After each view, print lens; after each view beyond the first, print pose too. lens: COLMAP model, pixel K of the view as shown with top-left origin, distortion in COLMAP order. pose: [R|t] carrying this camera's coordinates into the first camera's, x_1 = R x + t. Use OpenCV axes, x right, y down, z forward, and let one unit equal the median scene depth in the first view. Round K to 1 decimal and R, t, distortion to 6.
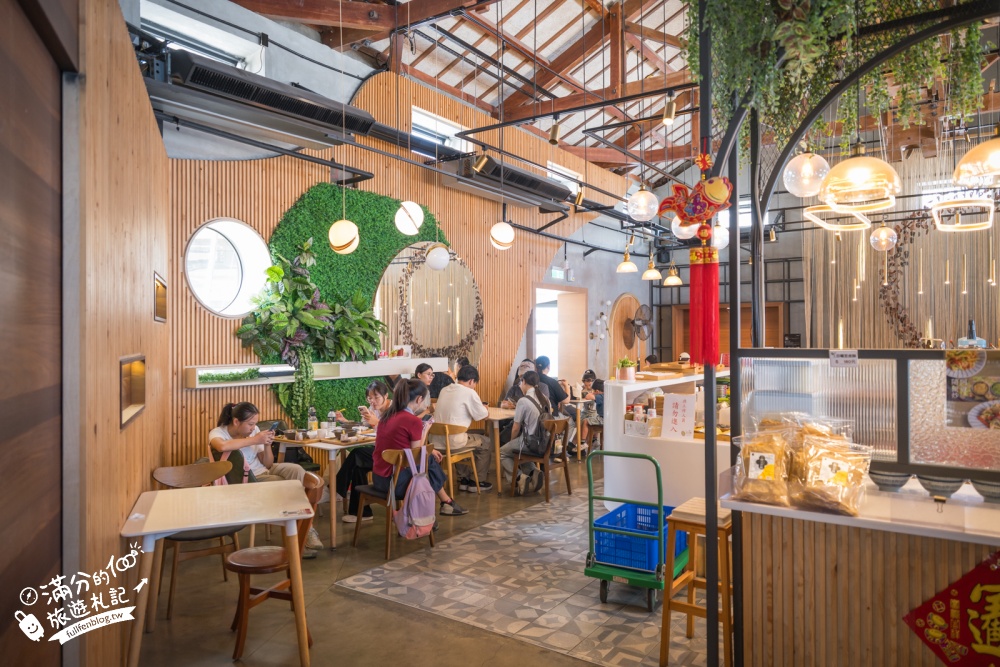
lens RADIAL K [[674.9, 0, 500.7], [0, 674.9, 336.8], [0, 0, 1]] dist [-0.004151, -0.002832]
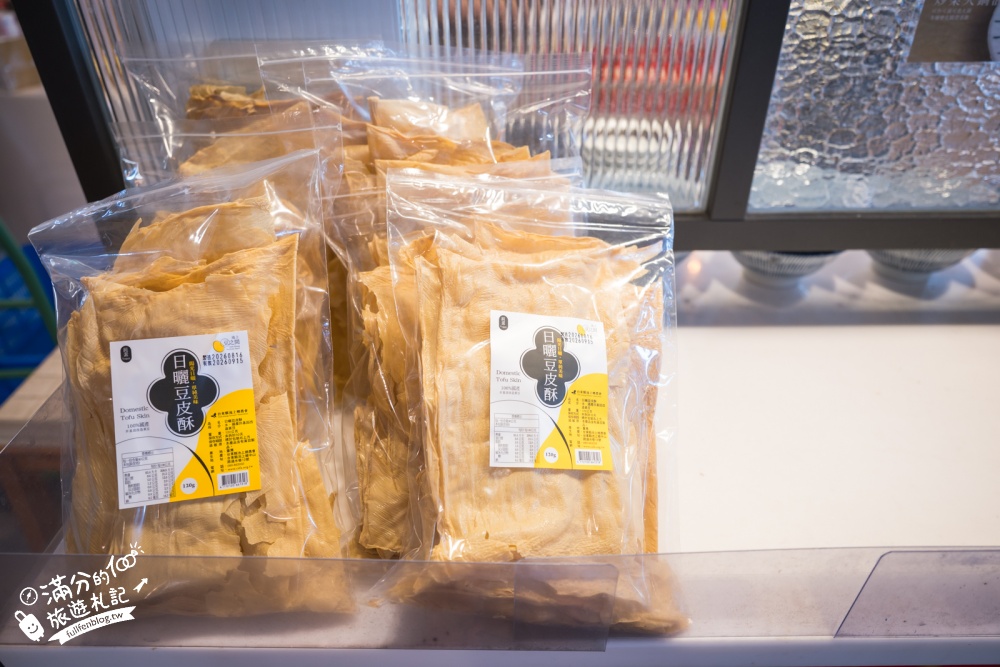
lens RADIAL K [[674.9, 0, 501.4], [0, 674.9, 335.5], [0, 0, 1]] dist [-0.004151, -0.002832]
pose [[0.819639, -0.318891, 0.475921, 0.355562], [-0.001758, 0.829347, 0.558731, 0.070329], [-0.572878, -0.458794, 0.679204, 0.792987]]
